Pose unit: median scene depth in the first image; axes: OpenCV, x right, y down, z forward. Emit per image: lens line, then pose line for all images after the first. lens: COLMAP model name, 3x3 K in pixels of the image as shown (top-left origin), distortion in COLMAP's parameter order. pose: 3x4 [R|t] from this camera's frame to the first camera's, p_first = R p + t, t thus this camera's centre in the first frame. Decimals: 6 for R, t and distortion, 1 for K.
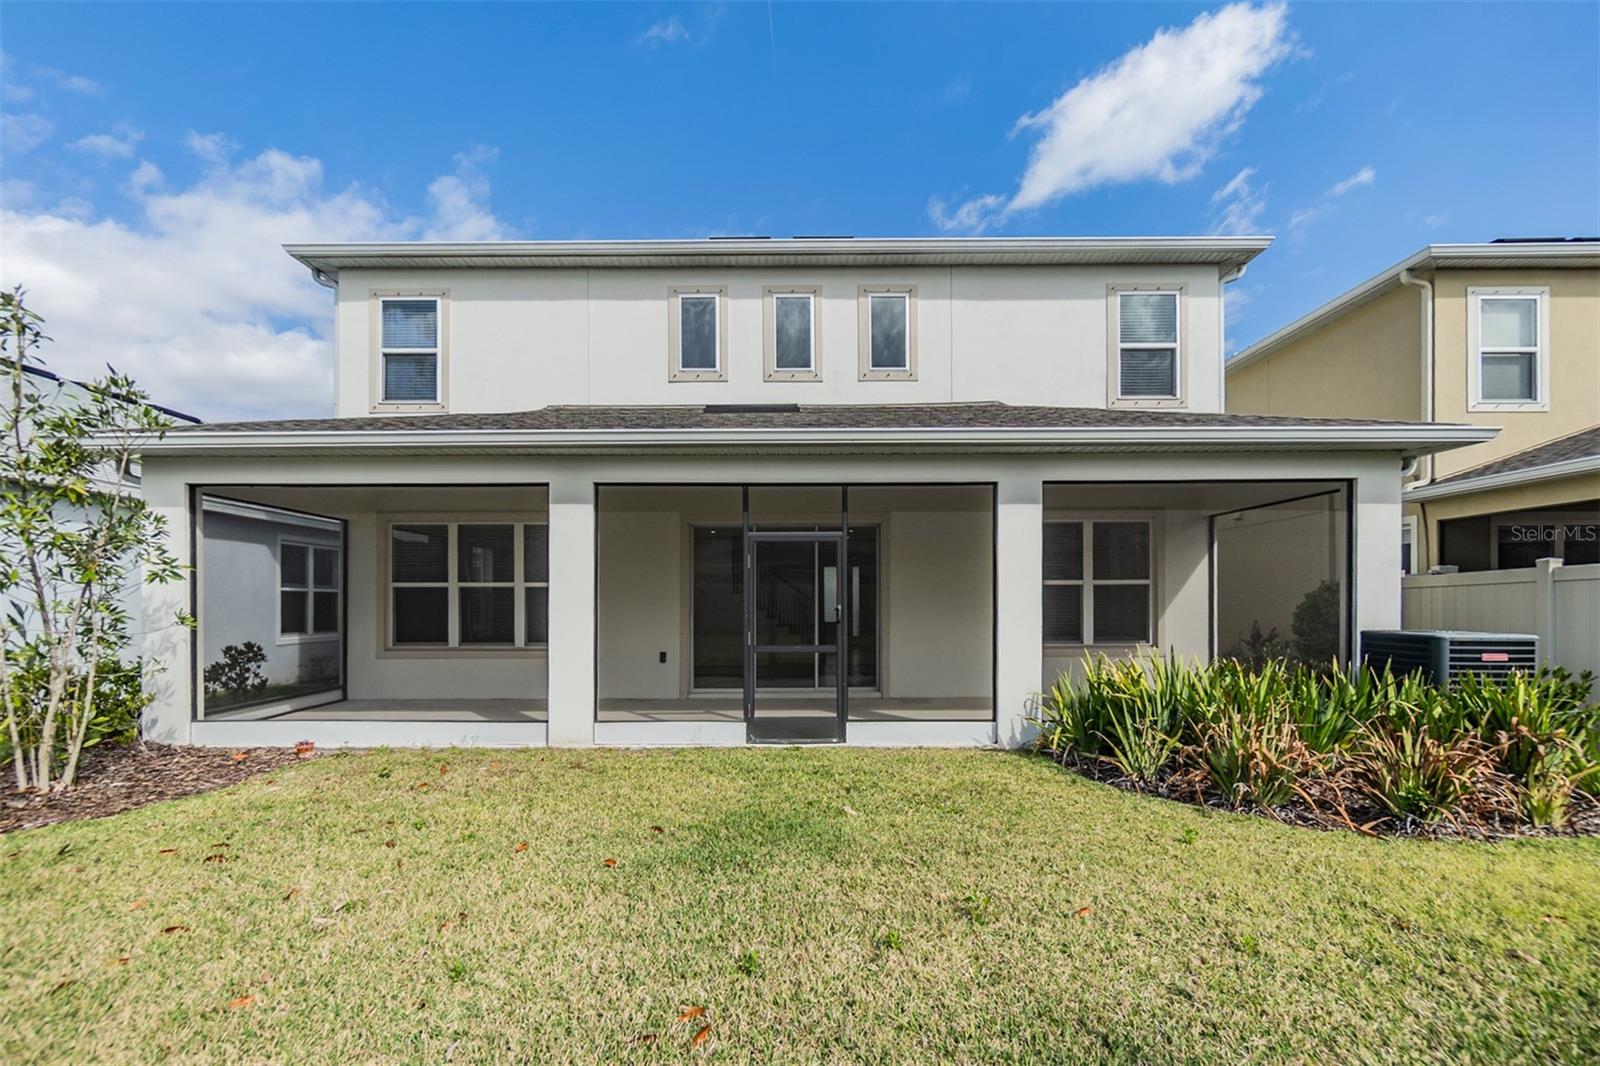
lens RADIAL K [[697.0, 0, 832.0], [0, 697.0, 598.9], [0, 0, 1]] dist [-0.003300, -0.000362]
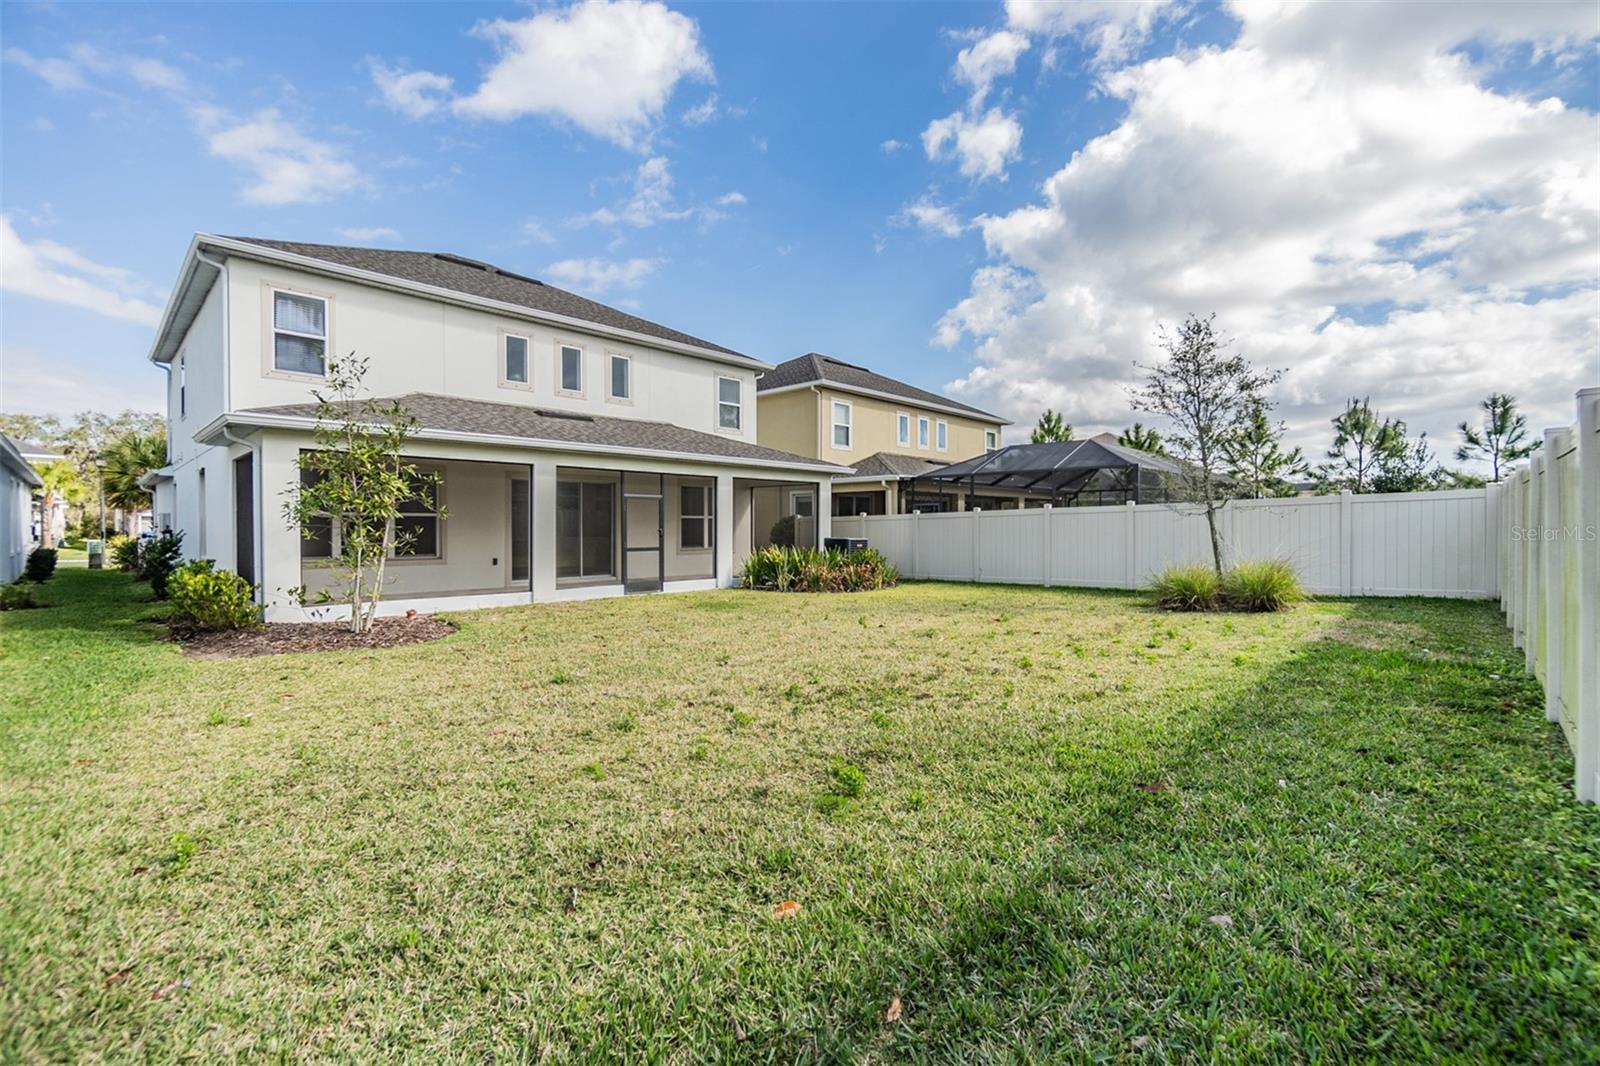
lens RADIAL K [[697.0, 0, 799.1], [0, 697.0, 533.1], [0, 0, 1]] dist [-0.003300, -0.000362]
pose [[0.687952, -0.002130, 0.725753, -0.981835], [0.002378, 0.999997, 0.000680, 0.020297], [-0.725753, 0.001258, 0.687955, -0.618941]]
